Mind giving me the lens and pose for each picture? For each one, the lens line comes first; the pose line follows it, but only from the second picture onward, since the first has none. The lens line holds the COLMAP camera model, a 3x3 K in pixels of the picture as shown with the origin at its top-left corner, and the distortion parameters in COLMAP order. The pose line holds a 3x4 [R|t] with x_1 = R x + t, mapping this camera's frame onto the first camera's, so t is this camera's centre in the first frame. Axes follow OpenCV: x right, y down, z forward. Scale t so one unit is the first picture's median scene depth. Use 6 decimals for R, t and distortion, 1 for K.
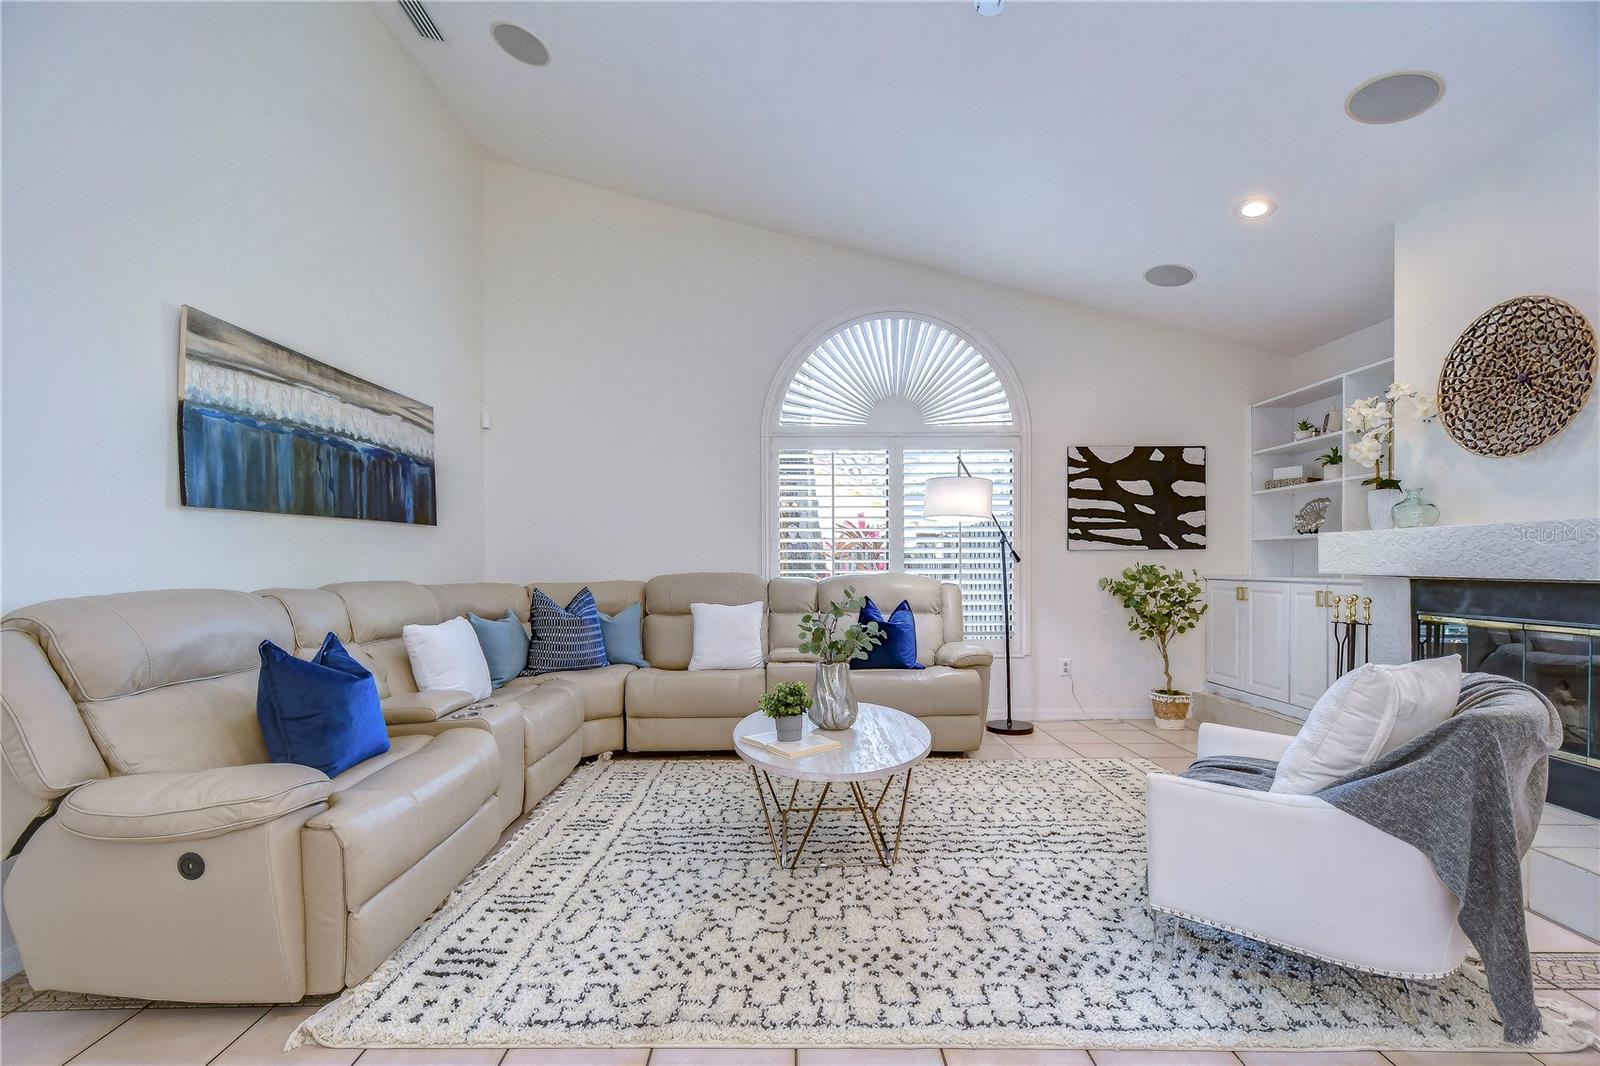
lens RADIAL K [[699.2, 0, 803.5], [0, 699.2, 563.7], [0, 0, 1]] dist [0.017322, -0.011396]
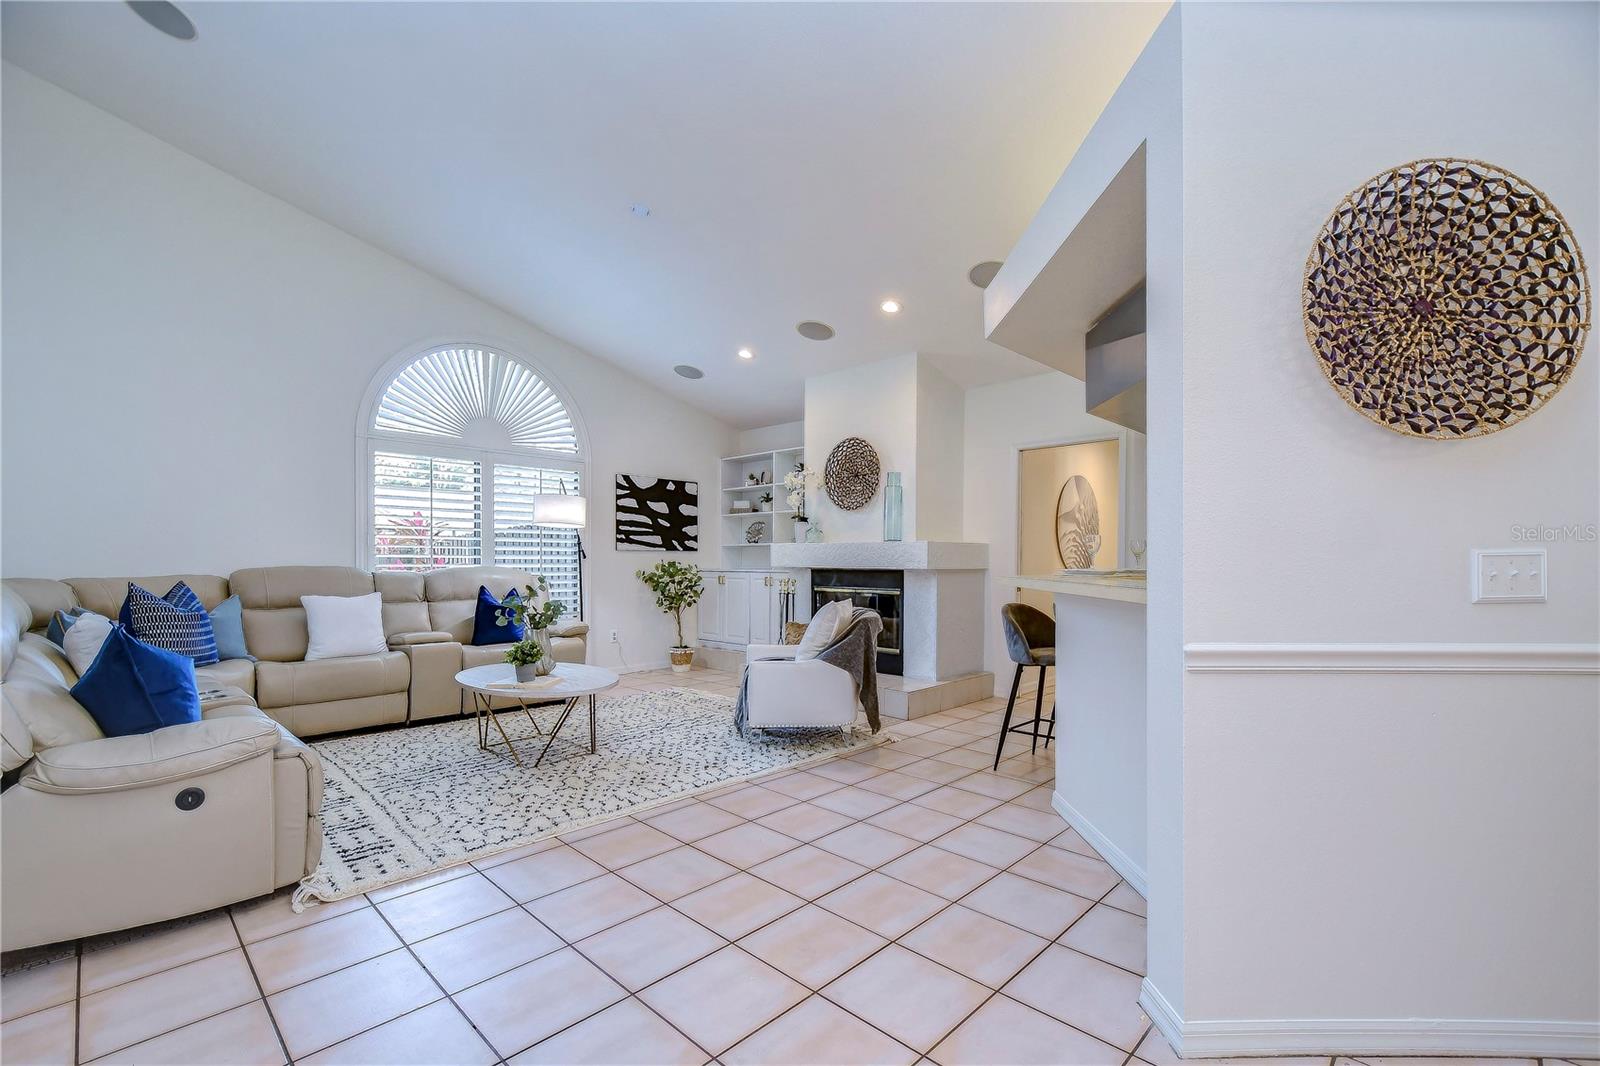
lens RADIAL K [[699.2, 0, 803.5], [0, 699.2, 563.7], [0, 0, 1]] dist [0.017322, -0.011396]
pose [[0.702211, 0.003243, 0.711962, -0.493595], [-0.005825, 0.999982, 0.001190, 0.004421], [-0.711946, -0.004982, 0.702217, -0.314330]]
